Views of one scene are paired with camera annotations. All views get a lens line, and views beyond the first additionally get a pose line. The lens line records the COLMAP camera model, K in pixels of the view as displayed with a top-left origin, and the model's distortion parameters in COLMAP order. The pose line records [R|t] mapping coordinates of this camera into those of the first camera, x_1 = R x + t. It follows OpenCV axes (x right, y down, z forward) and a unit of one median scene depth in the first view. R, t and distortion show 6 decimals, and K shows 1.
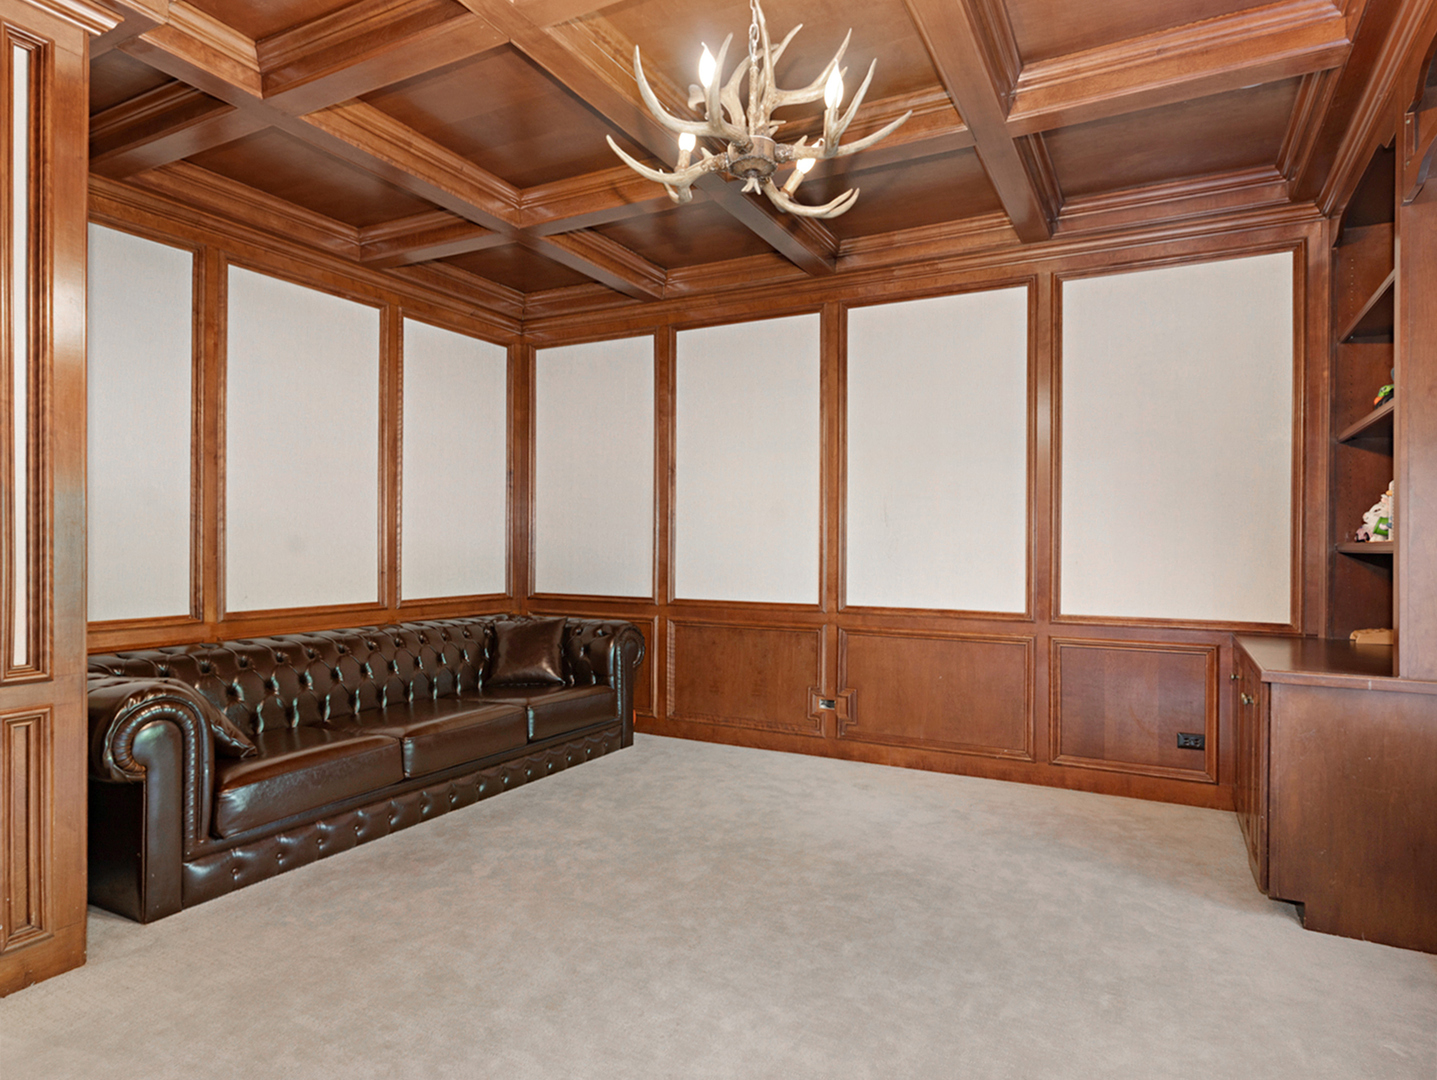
lens RADIAL K [[813.9, 0, 718.5], [0, 813.9, 540.0], [0, 0, 1]] dist [-0.003063, -0.000600]
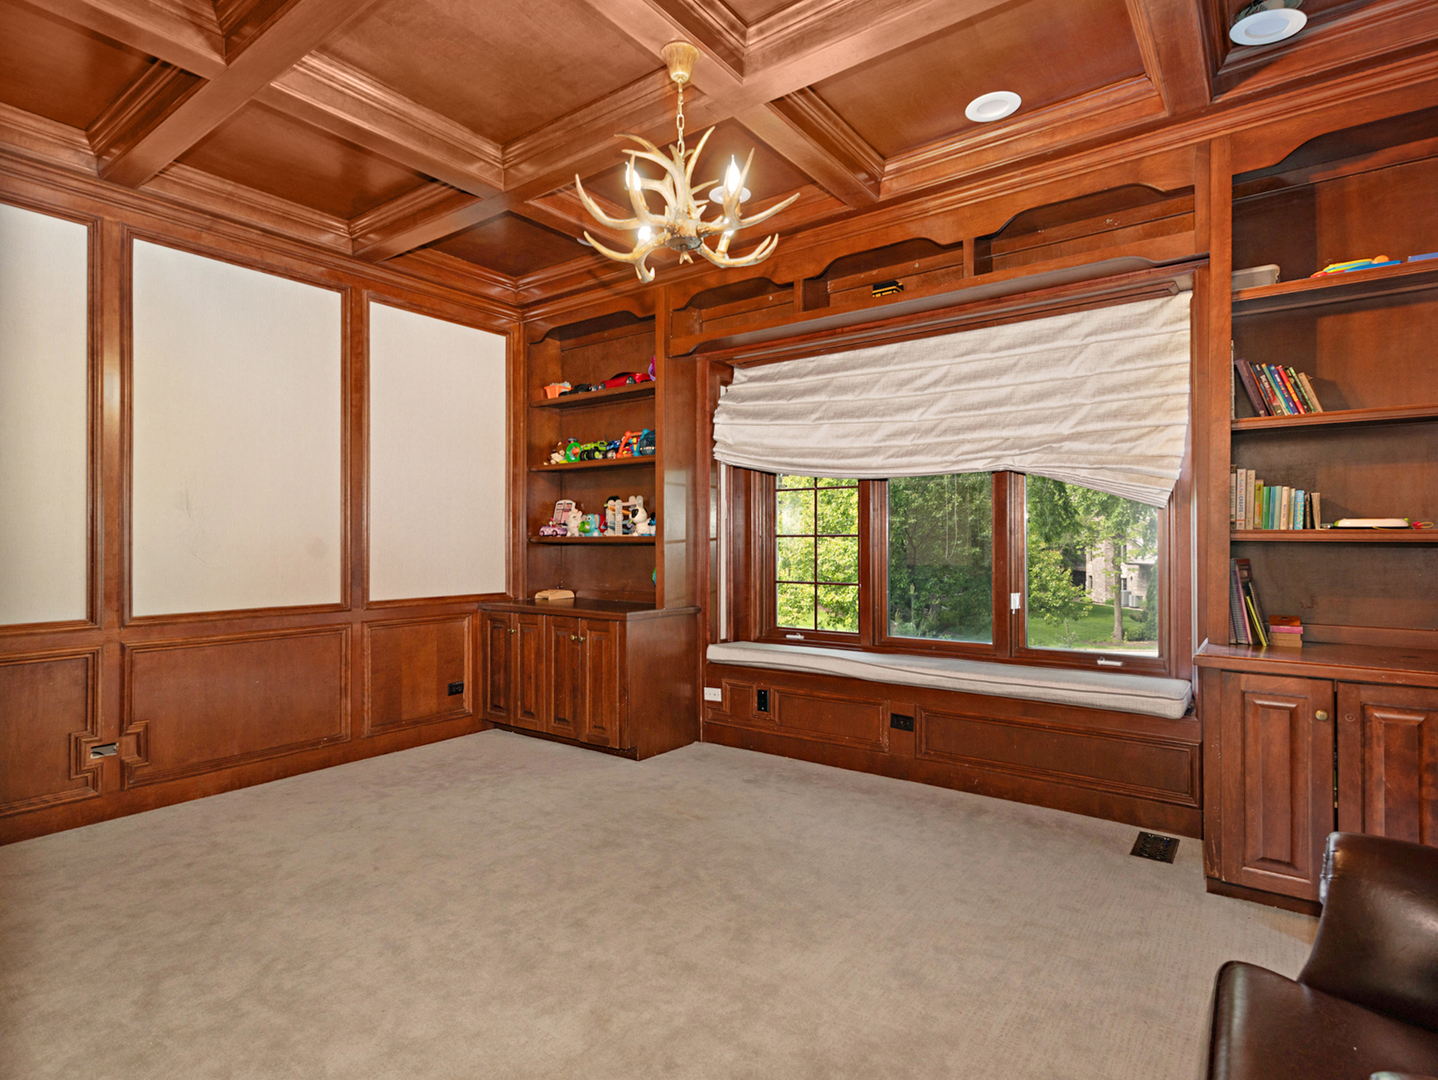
lens RADIAL K [[787.3, 0, 724.6], [0, 787.3, 533.0], [0, 0, 1]] dist [0.006153, 0.001466]
pose [[0.165113, 0.000743, 0.986274, -0.550734], [0.001780, 0.999998, -0.001051, 0.001844], [-0.986273, 0.001929, 0.165111, 0.345591]]
